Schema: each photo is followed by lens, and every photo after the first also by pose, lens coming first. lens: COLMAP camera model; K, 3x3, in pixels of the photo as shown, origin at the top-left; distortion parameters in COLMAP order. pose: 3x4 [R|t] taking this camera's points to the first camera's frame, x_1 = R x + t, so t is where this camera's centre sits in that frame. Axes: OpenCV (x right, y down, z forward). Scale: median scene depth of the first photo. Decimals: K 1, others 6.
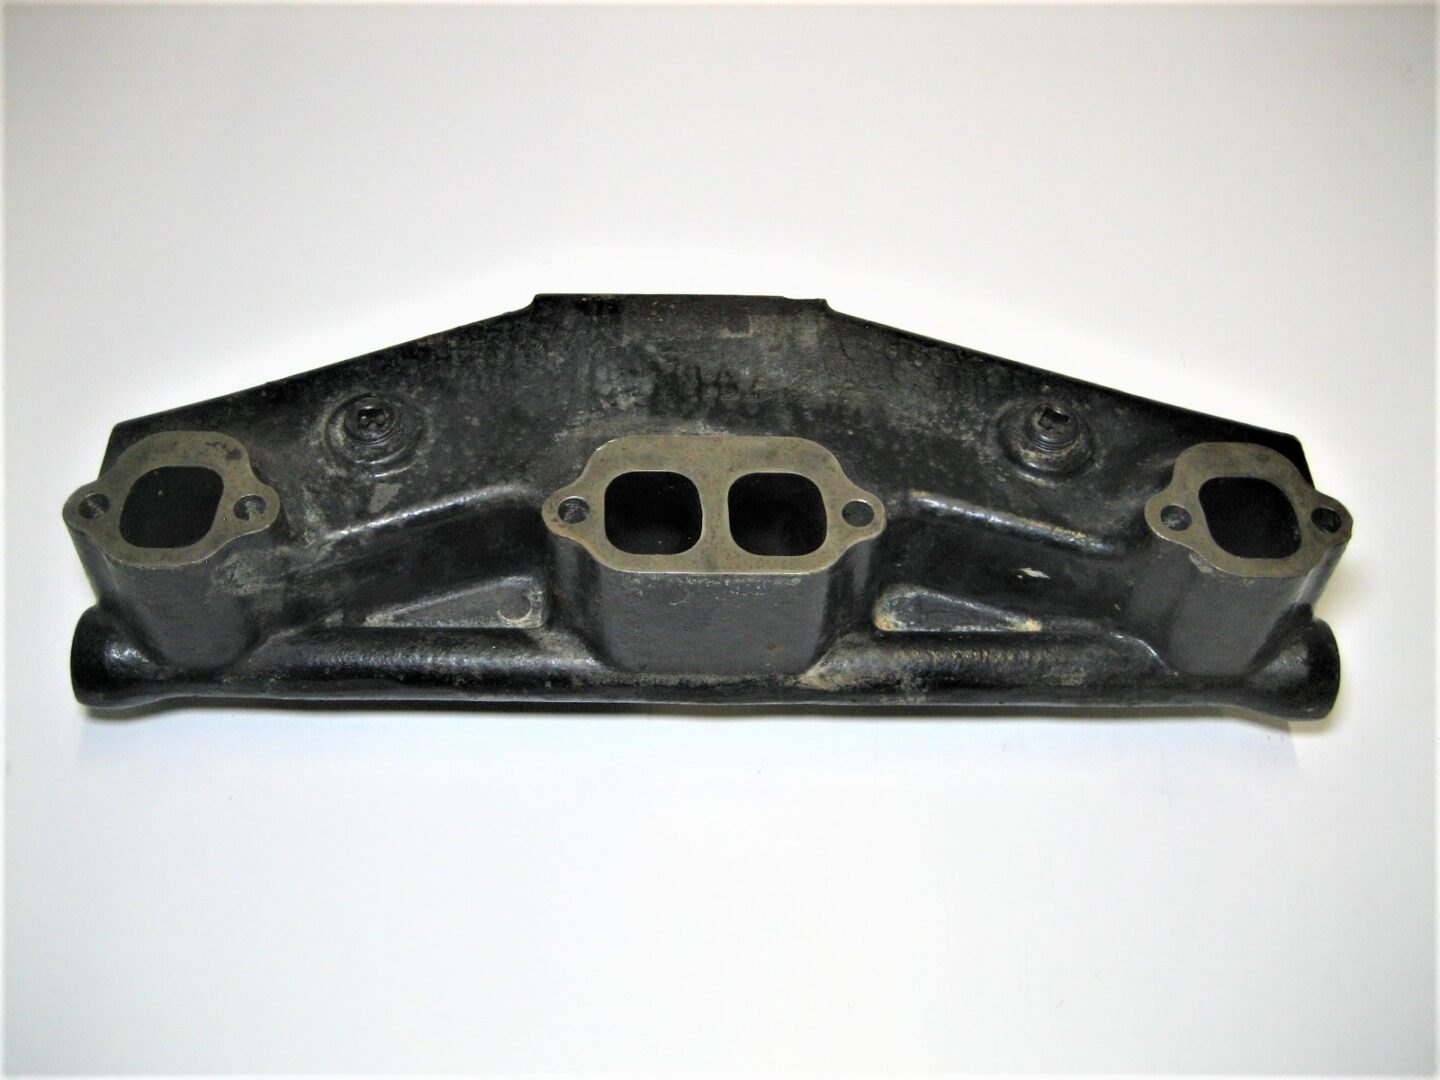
lens RADIAL K [[1521.7, 0, 717.6], [0, 1521.7, 541.1], [0, 0, 1]] dist [-0.107518, 0.000000]
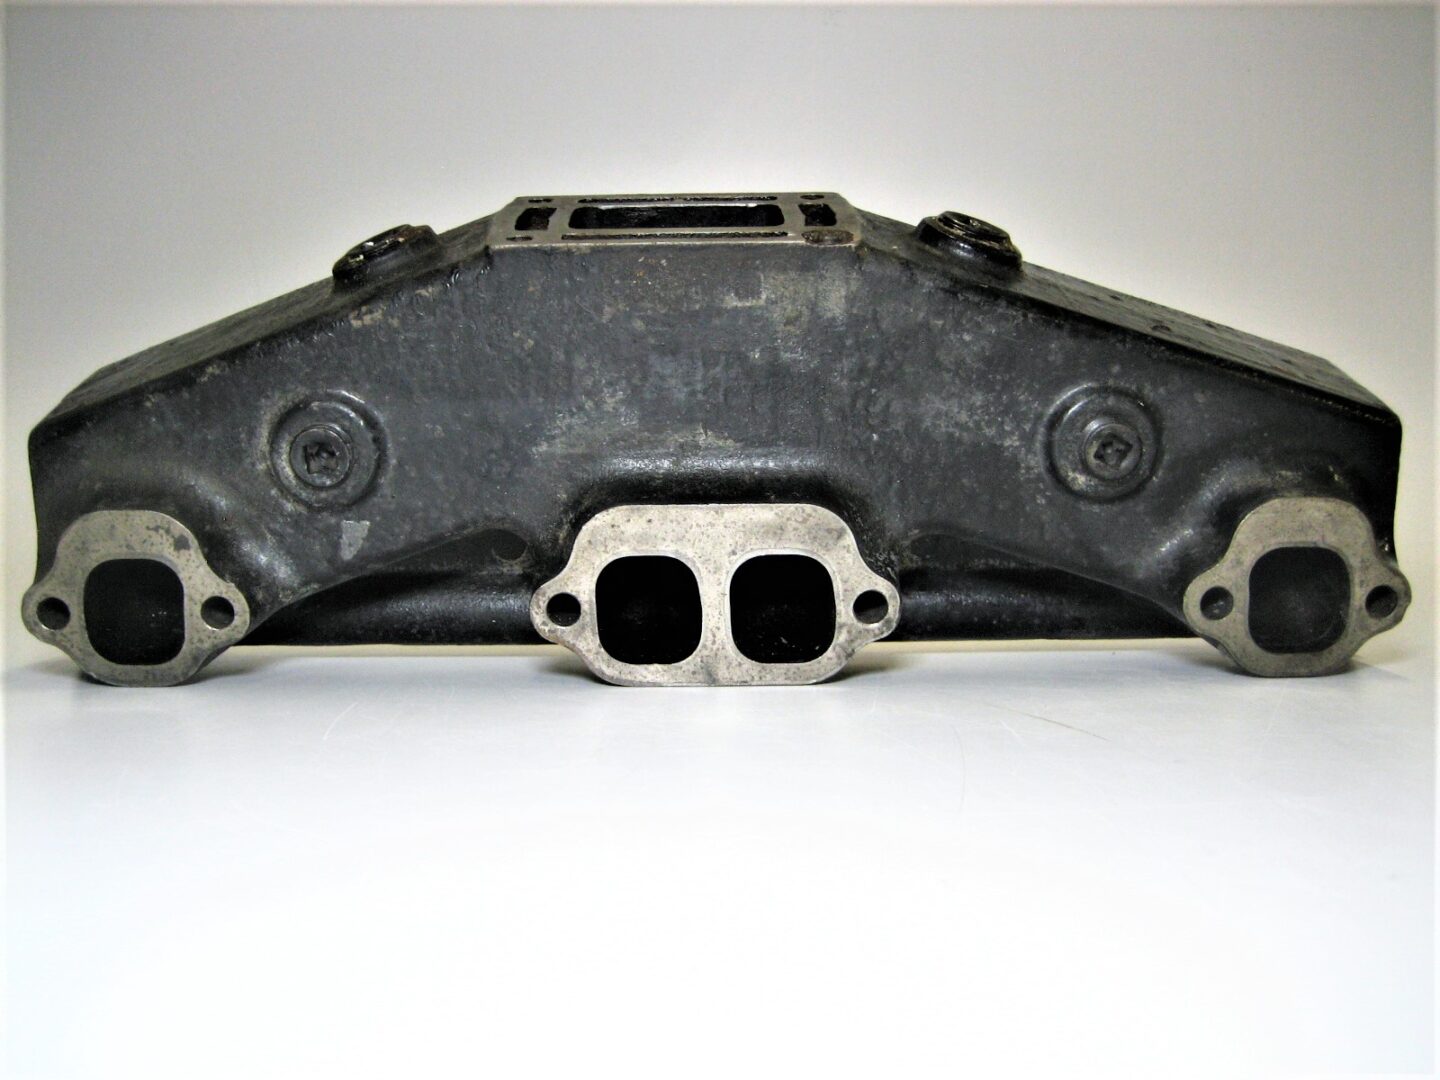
lens RADIAL K [[1521.7, 0, 720.1], [0, 1521.7, 538.6], [0, 0, 1]] dist [-0.107518, 0.000000]
pose [[0.999709, 0.010848, -0.021531, 0.018805], [0.009718, 0.635979, 0.771645, -0.701968], [0.022064, -0.771630, 0.635689, 0.410685]]
